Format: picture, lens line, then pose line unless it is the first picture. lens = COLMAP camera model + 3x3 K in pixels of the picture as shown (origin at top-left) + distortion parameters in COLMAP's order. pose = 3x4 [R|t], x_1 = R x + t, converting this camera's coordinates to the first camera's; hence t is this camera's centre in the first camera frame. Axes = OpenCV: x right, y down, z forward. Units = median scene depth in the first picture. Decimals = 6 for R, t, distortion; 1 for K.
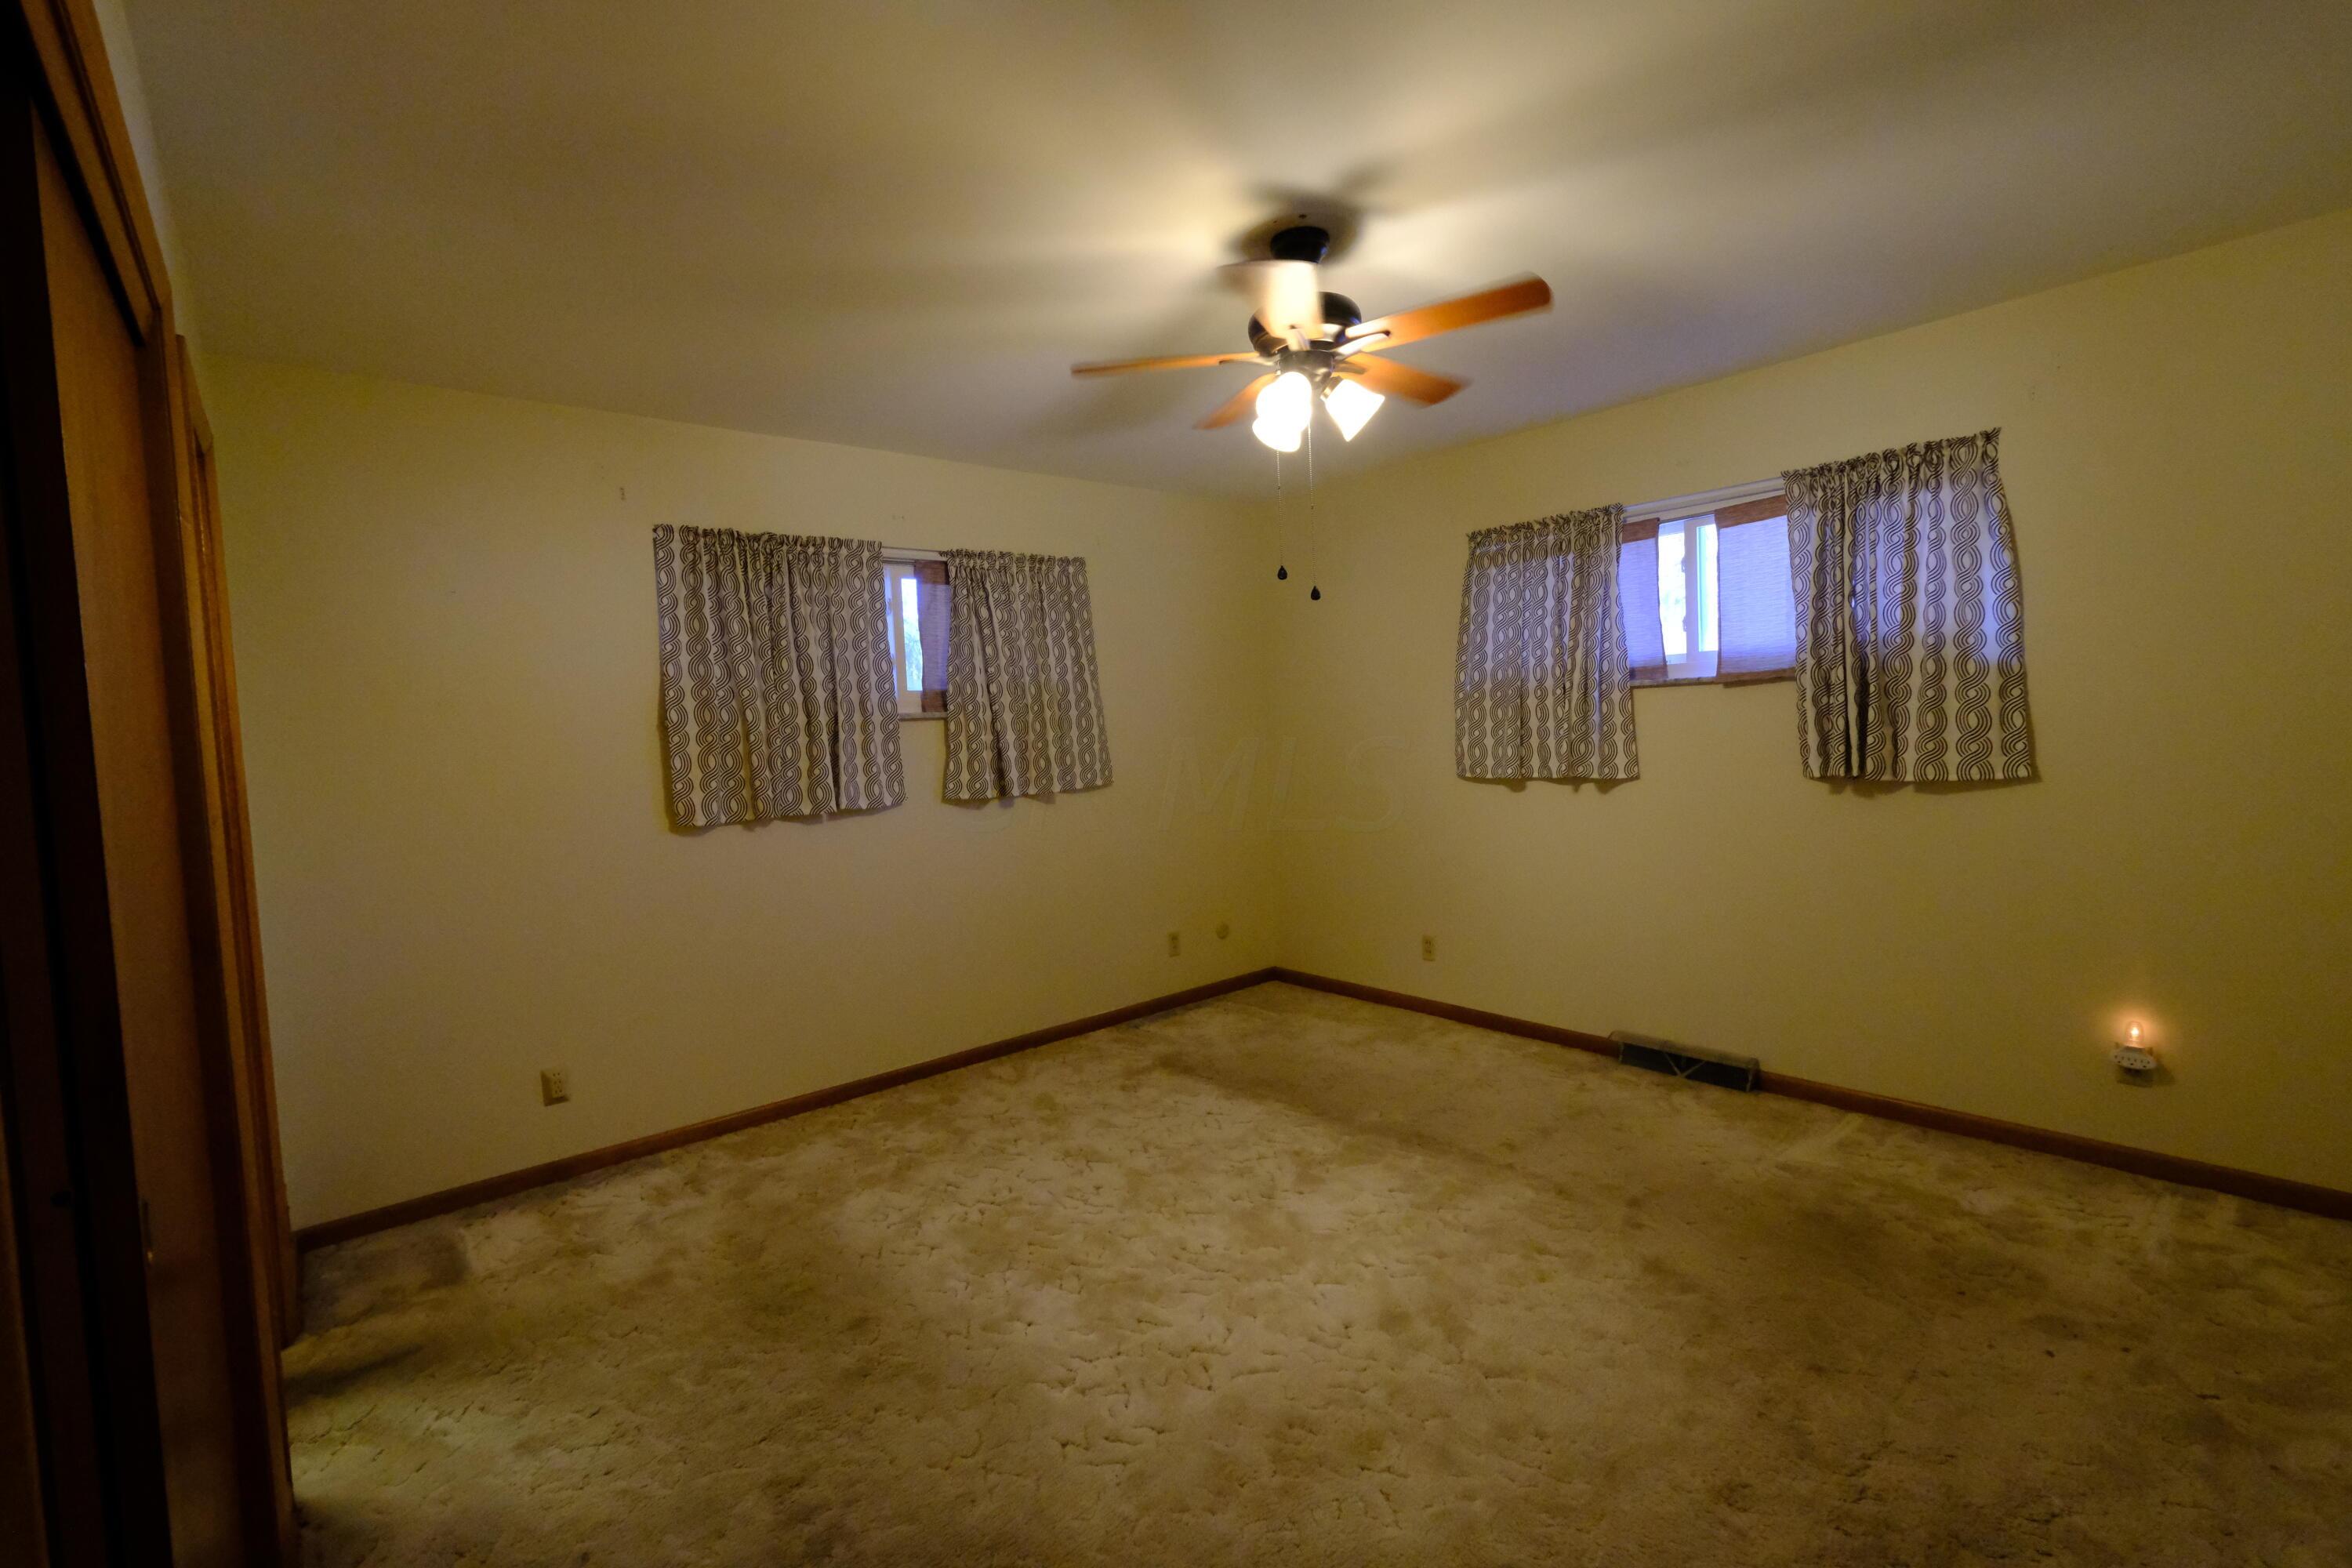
lens RADIAL K [[1036.6, 0, 1178.2], [0, 1036.6, 774.4], [0, 0, 1]] dist [0.000423, 0.000014]
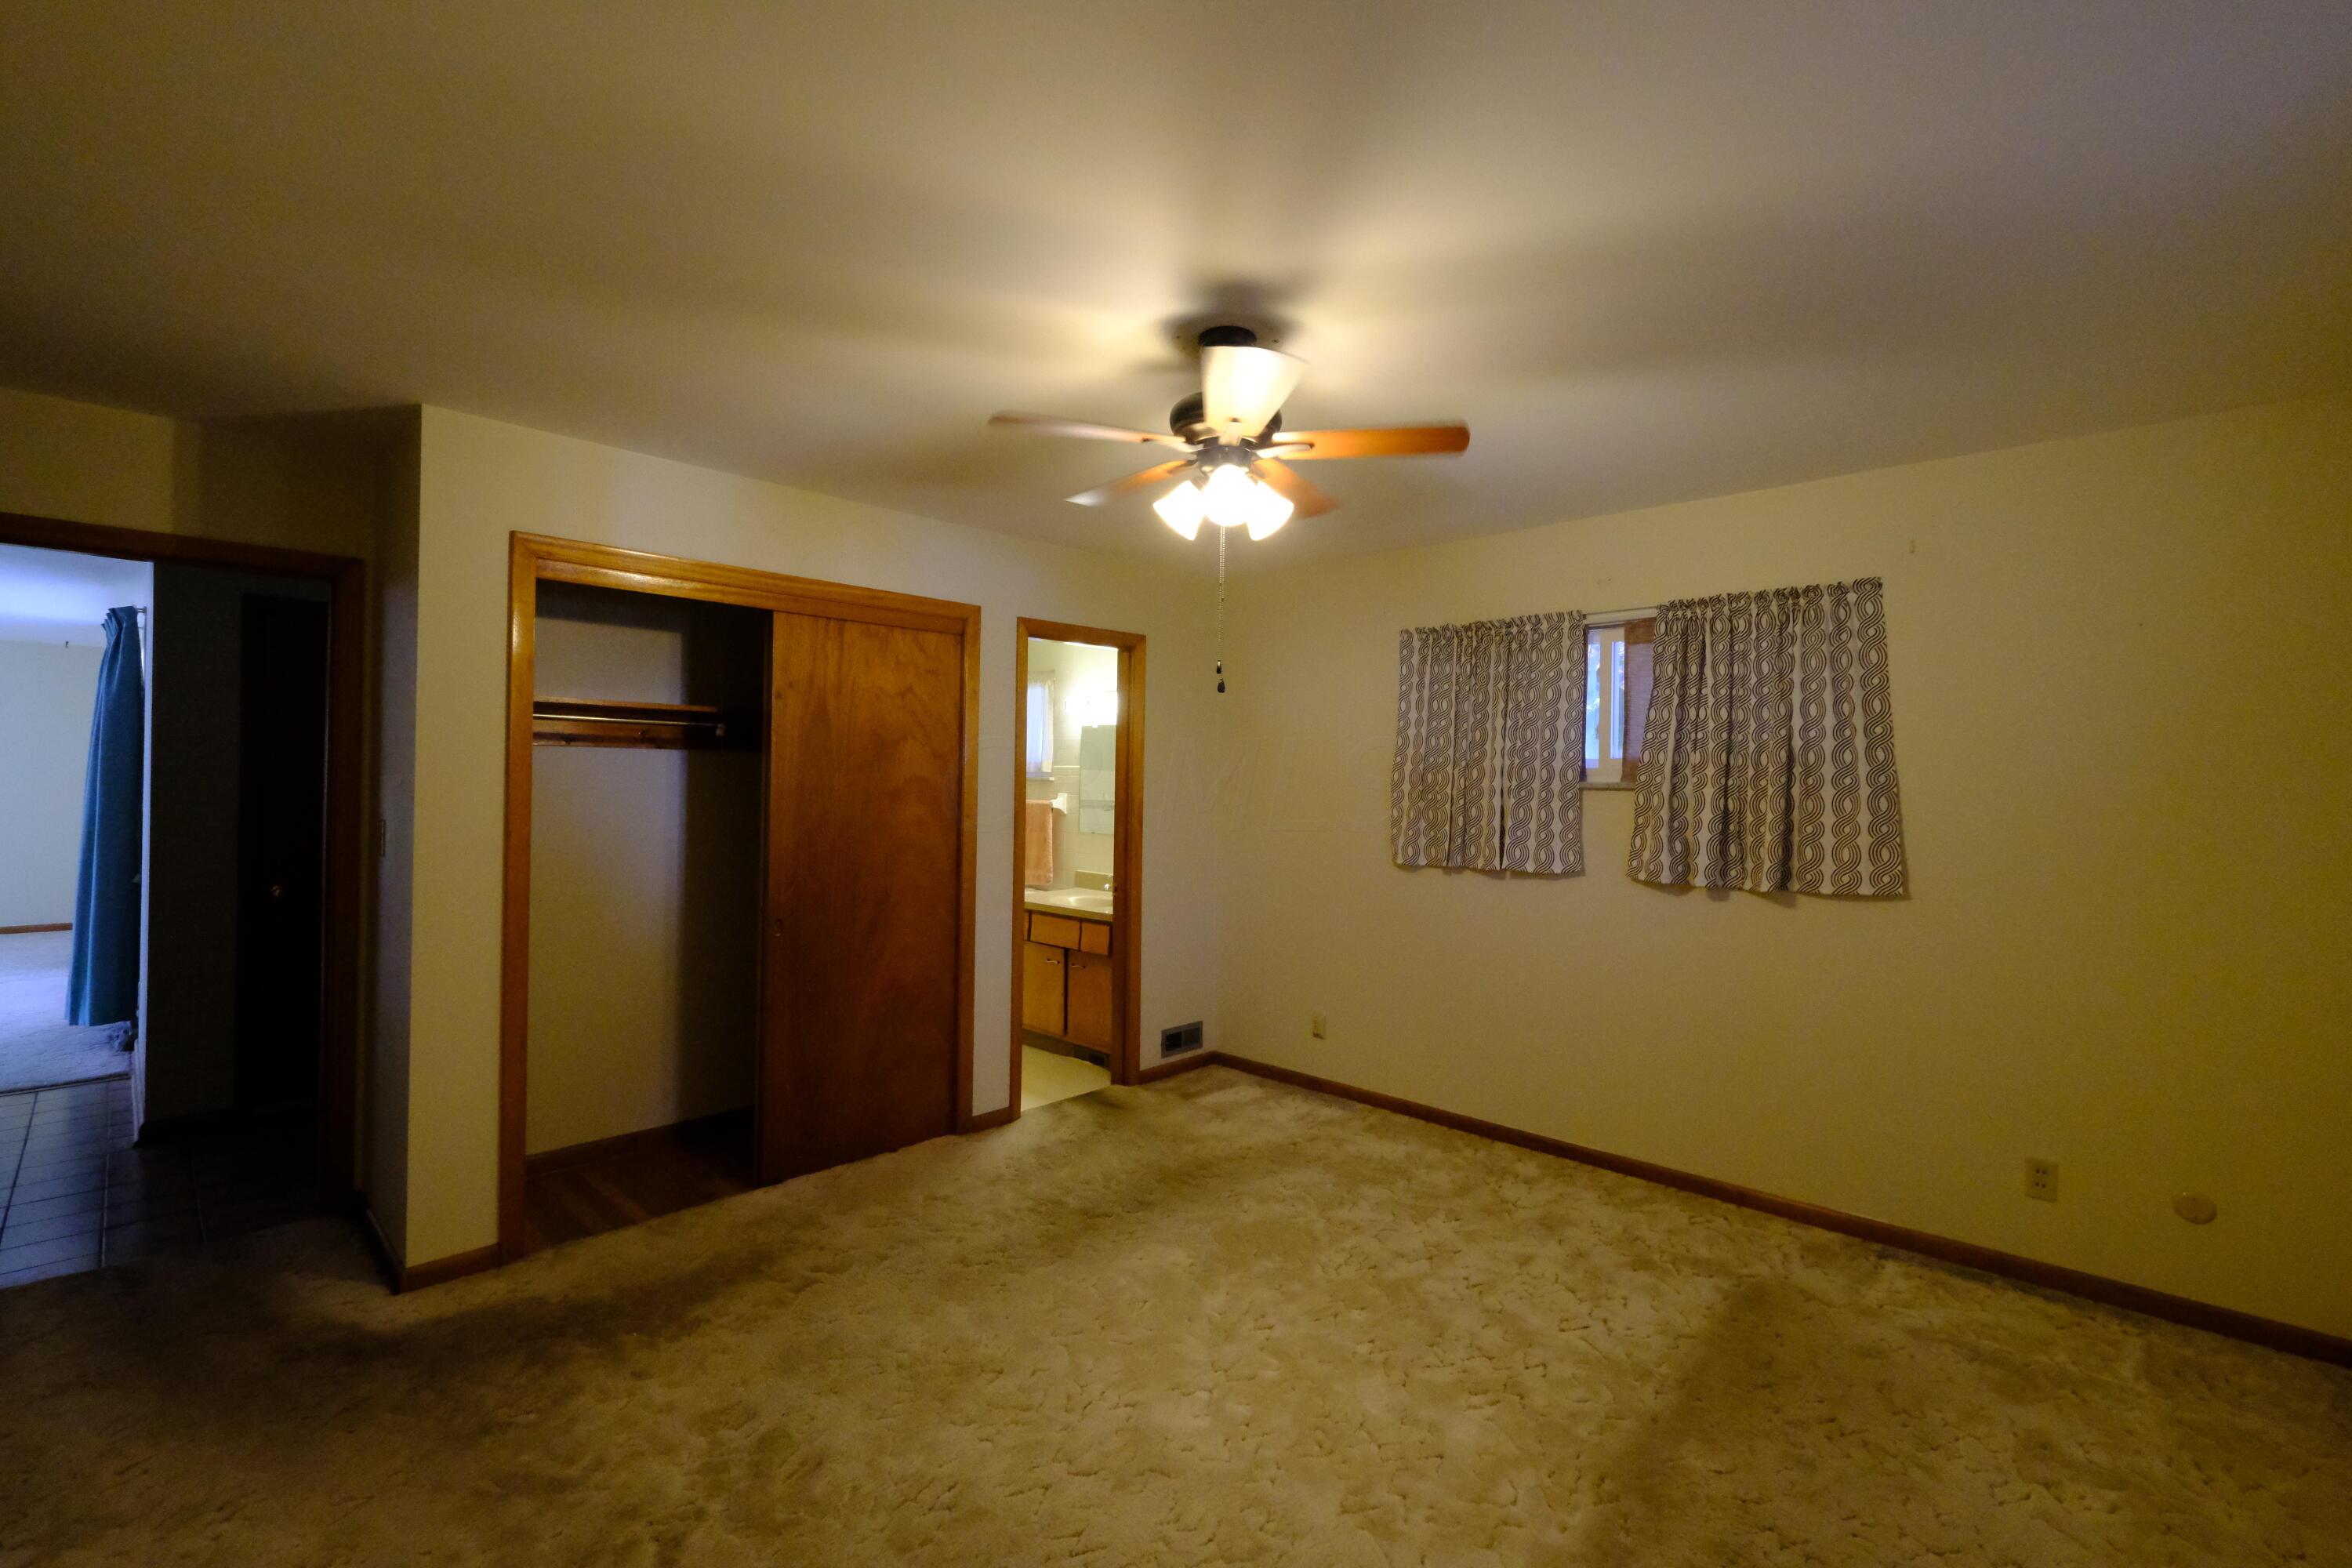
lens RADIAL K [[1026.7, 0, 1179.0], [0, 1026.7, 779.1], [0, 0, 1]] dist [-0.002569, -0.000335]
pose [[0.093939, 0.041162, -0.994727, 0.883242], [-0.071925, 0.996815, 0.034456, -0.090190], [0.992976, 0.068309, 0.096601, 0.702447]]
